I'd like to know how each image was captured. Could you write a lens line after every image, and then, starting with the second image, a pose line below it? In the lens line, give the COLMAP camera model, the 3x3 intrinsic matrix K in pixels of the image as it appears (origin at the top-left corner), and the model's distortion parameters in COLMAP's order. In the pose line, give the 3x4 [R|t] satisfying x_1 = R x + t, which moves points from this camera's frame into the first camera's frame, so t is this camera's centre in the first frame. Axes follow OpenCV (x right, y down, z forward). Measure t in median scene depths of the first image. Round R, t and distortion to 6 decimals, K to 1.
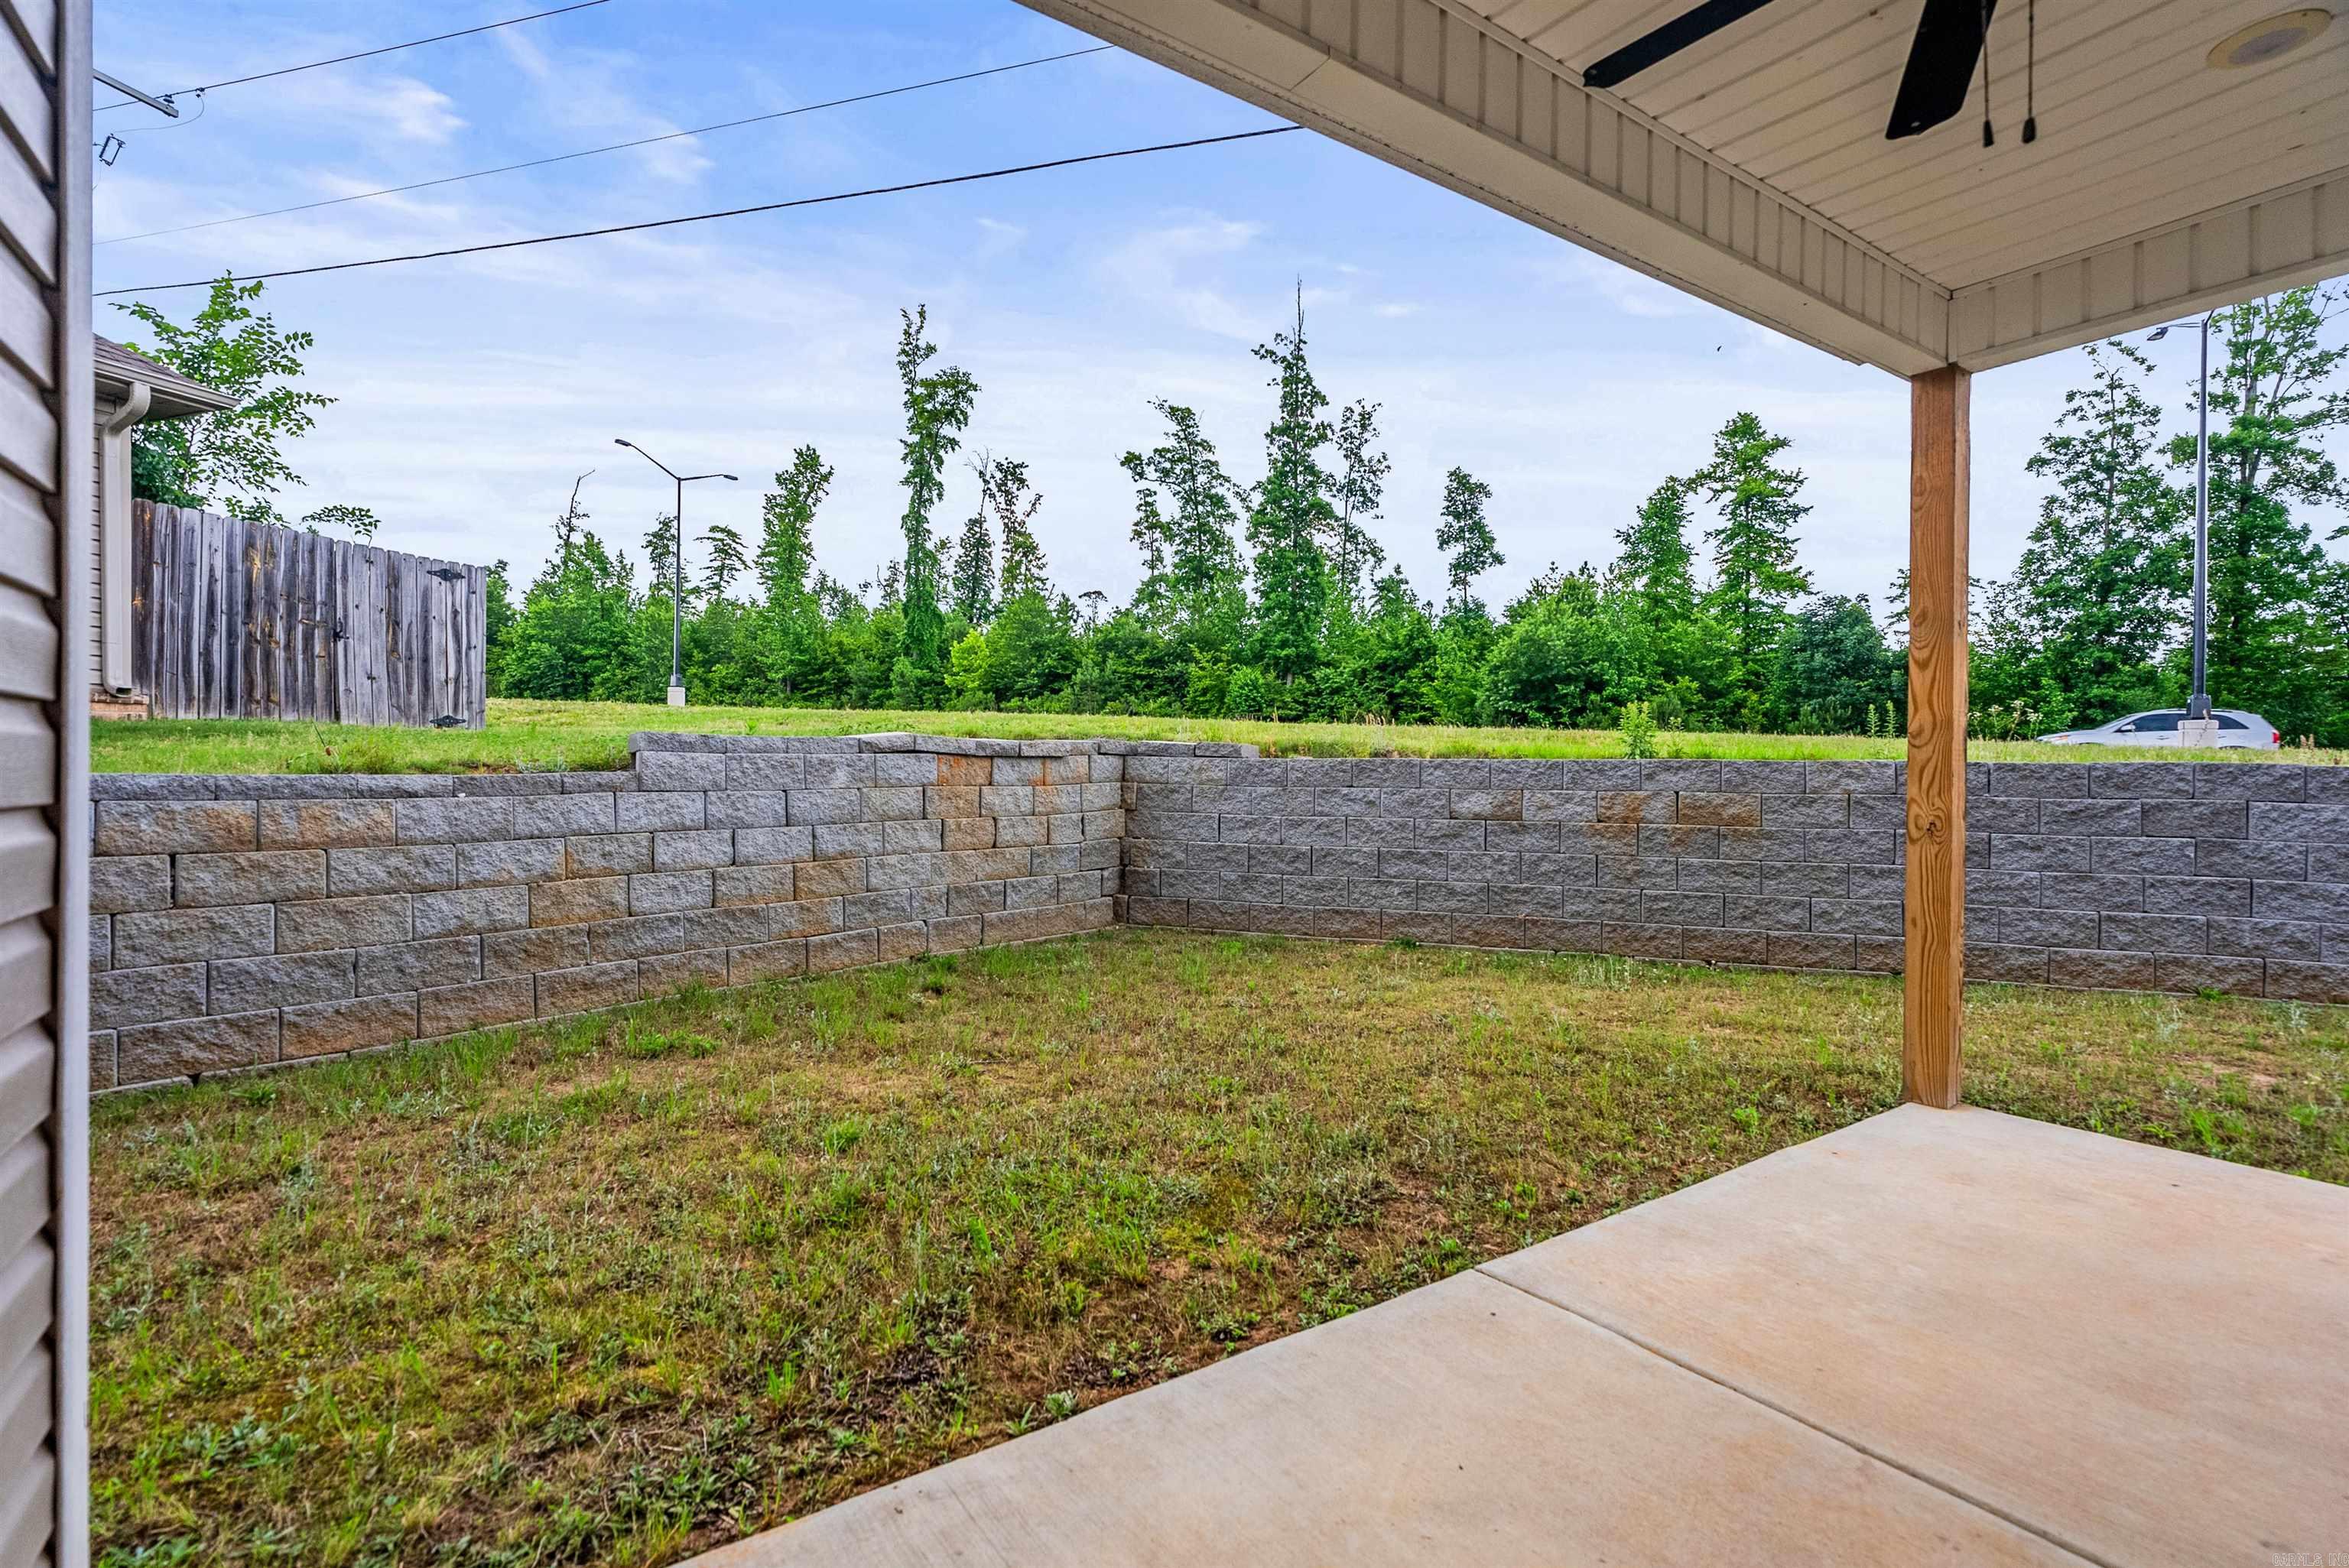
lens RADIAL K [[1078.6, 0, 1176.9], [0, 1078.6, 776.1], [0, 0, 1]] dist [-0.002384, 0.000527]
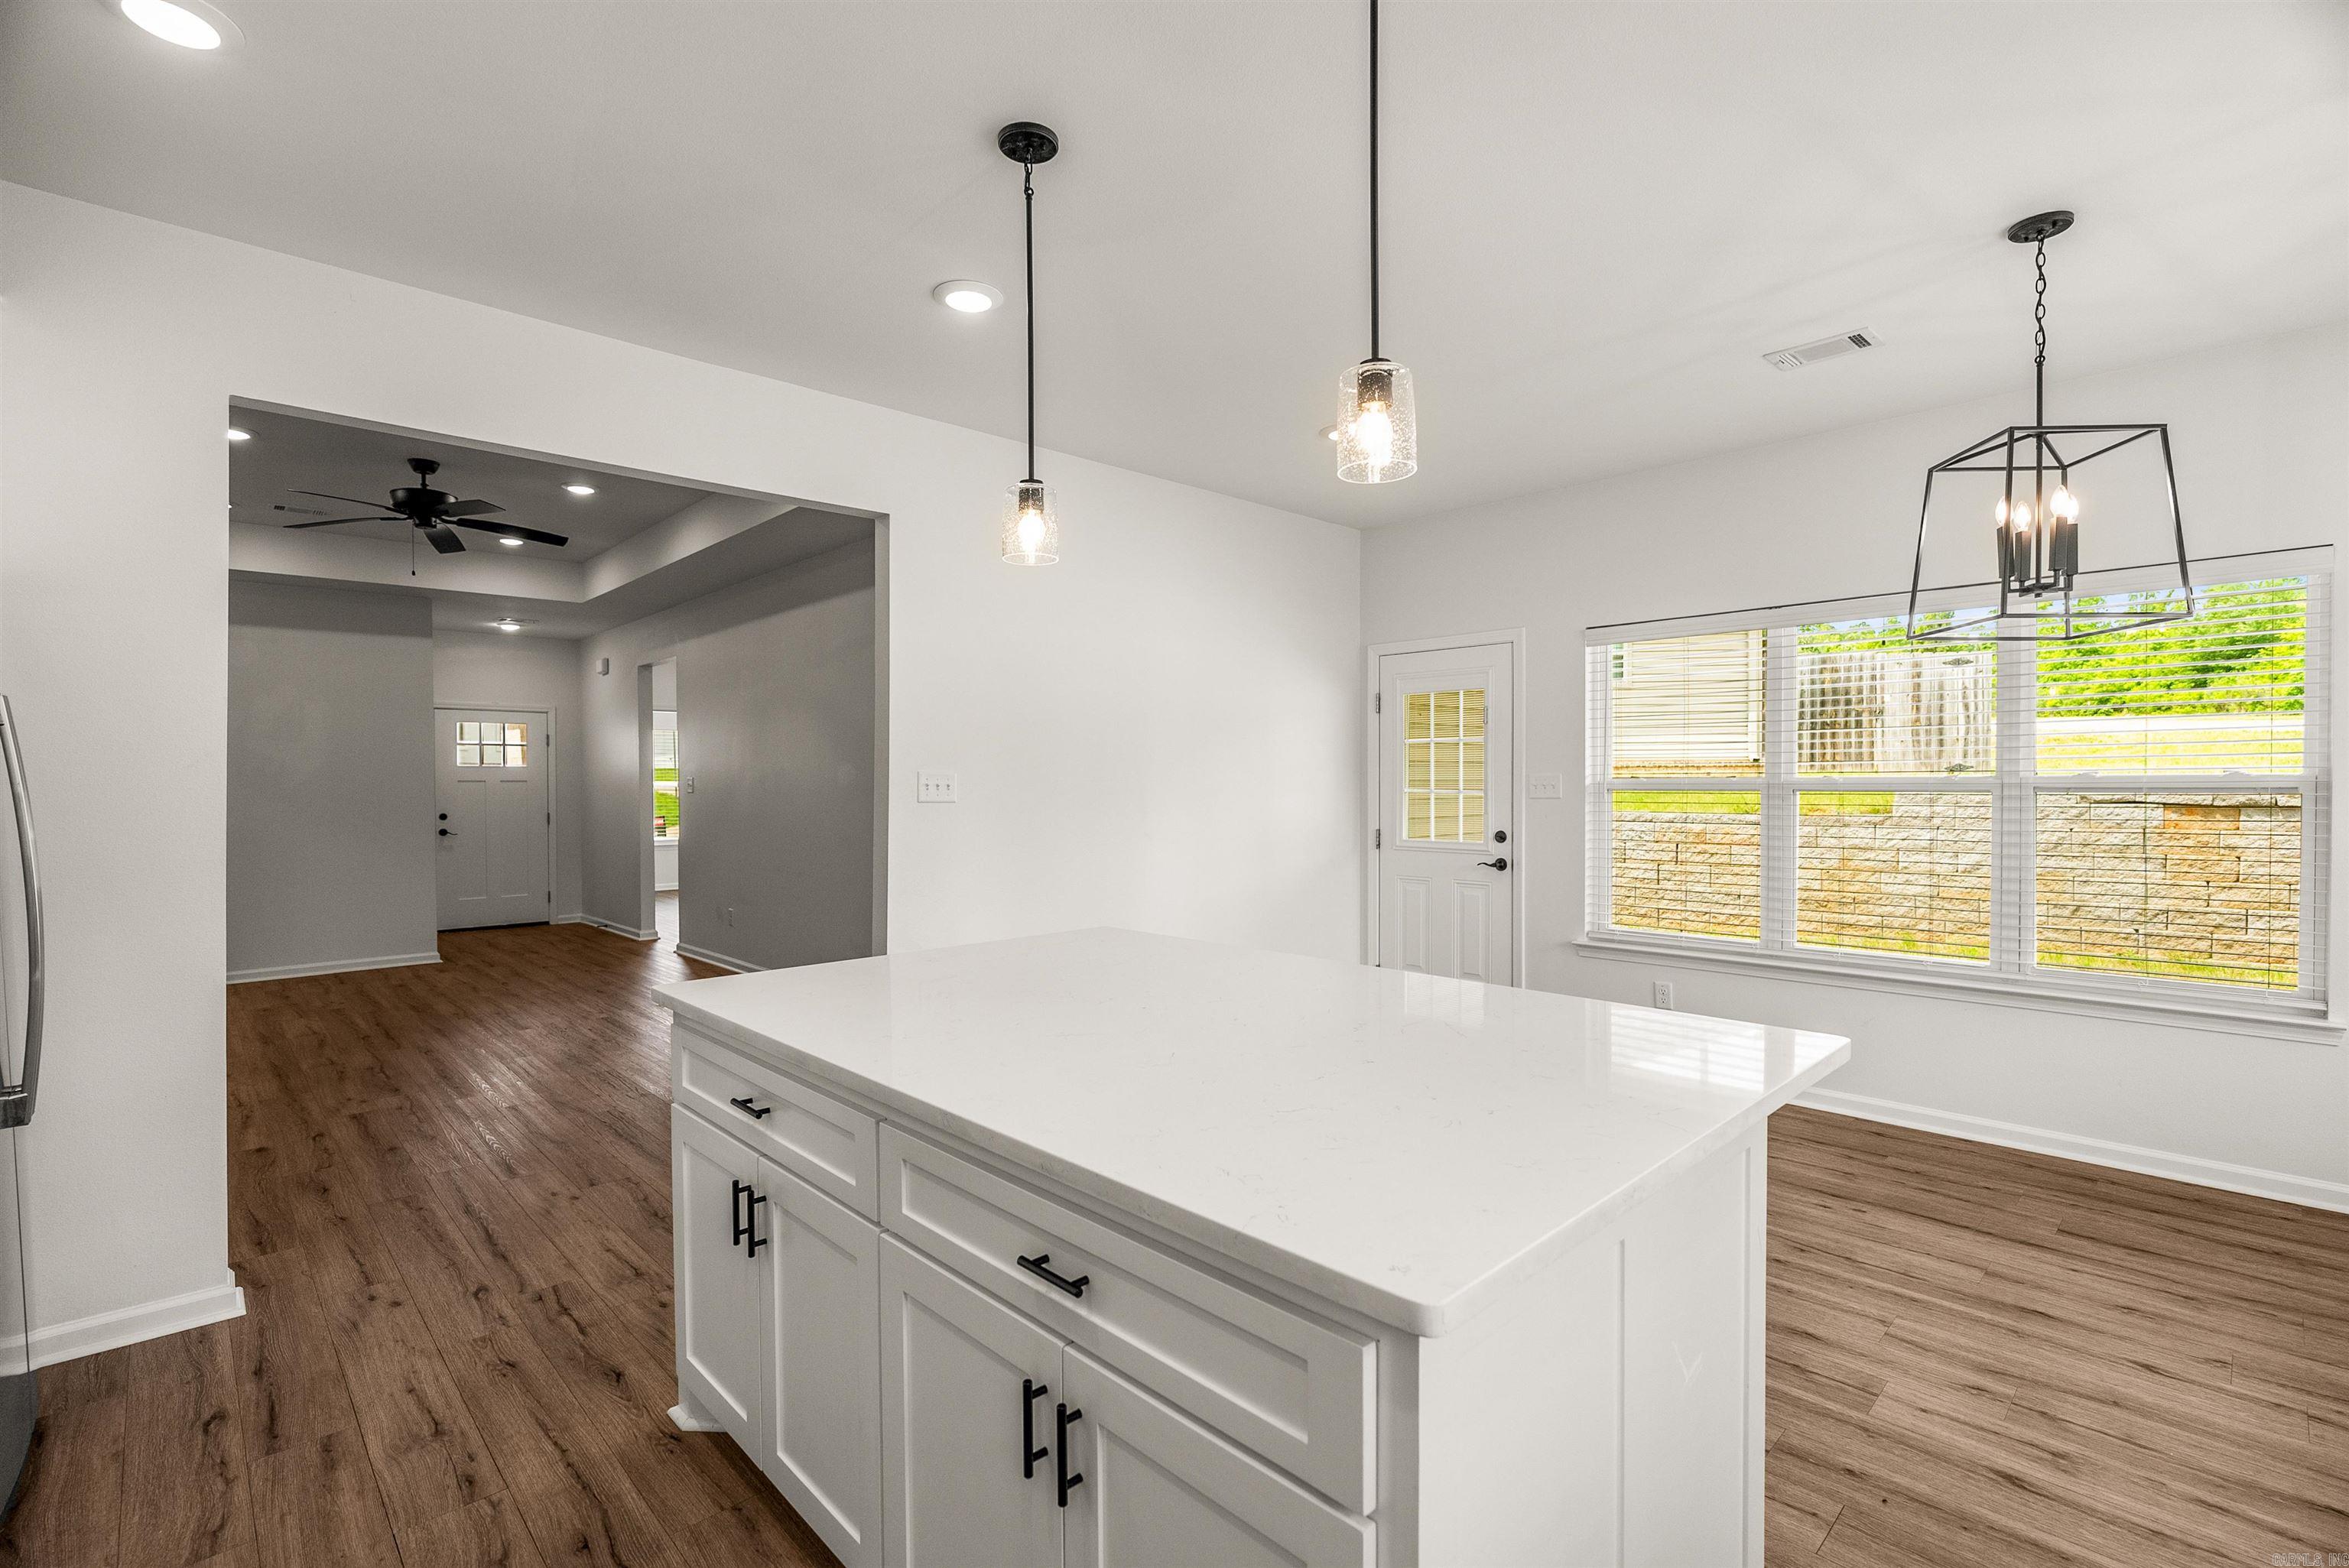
lens RADIAL K [[1055.5, 0, 1173.0], [0, 1055.5, 792.5], [0, 0, 1]] dist [-0.001718, 0.000962]
pose [[0.171744, 0.006599, -0.985120, 0.792613], [-0.003739, 0.999975, 0.006047, -0.036271], [0.985135, 0.002645, 0.171764, -0.370002]]
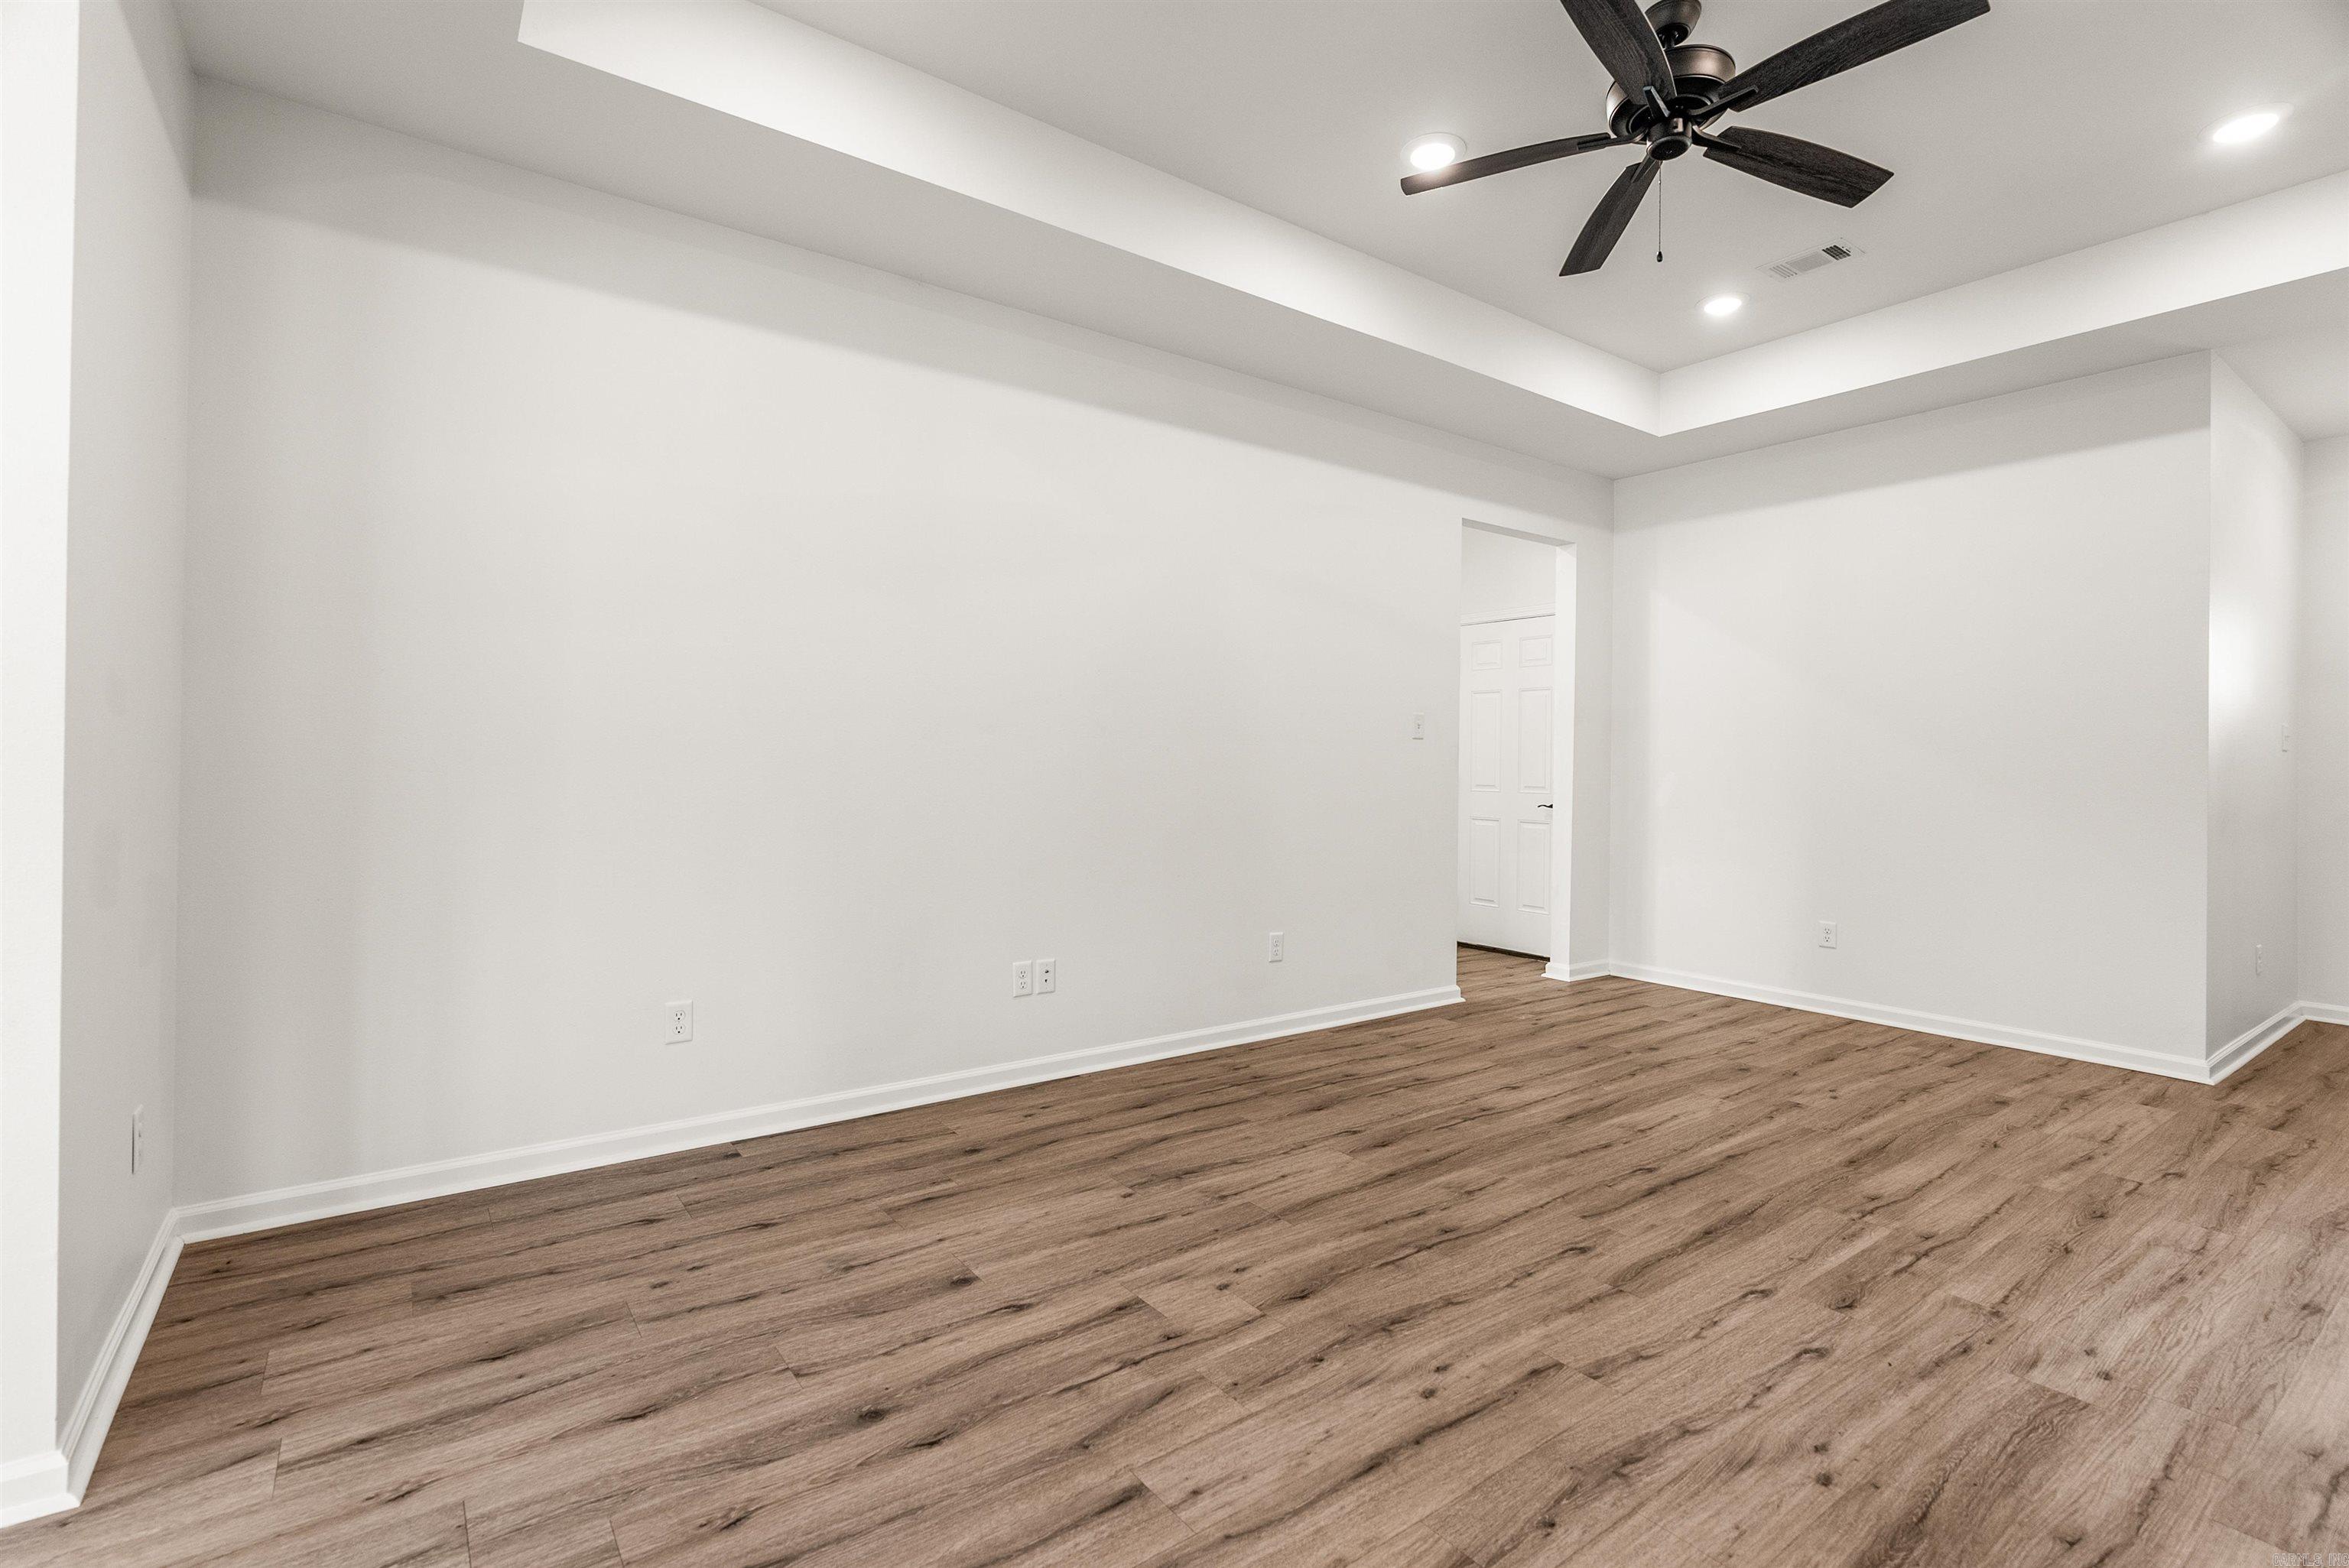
lens RADIAL K [[1076.1, 0, 1176.9], [0, 1076.1, 754.6], [0, 0, 1]] dist [-0.002272, 0.001678]
pose [[-0.998947, -0.017282, -0.042508, 0.099454], [-0.017557, 0.999827, 0.006114, -0.010768], [0.042395, 0.006854, -0.999077, -0.409567]]
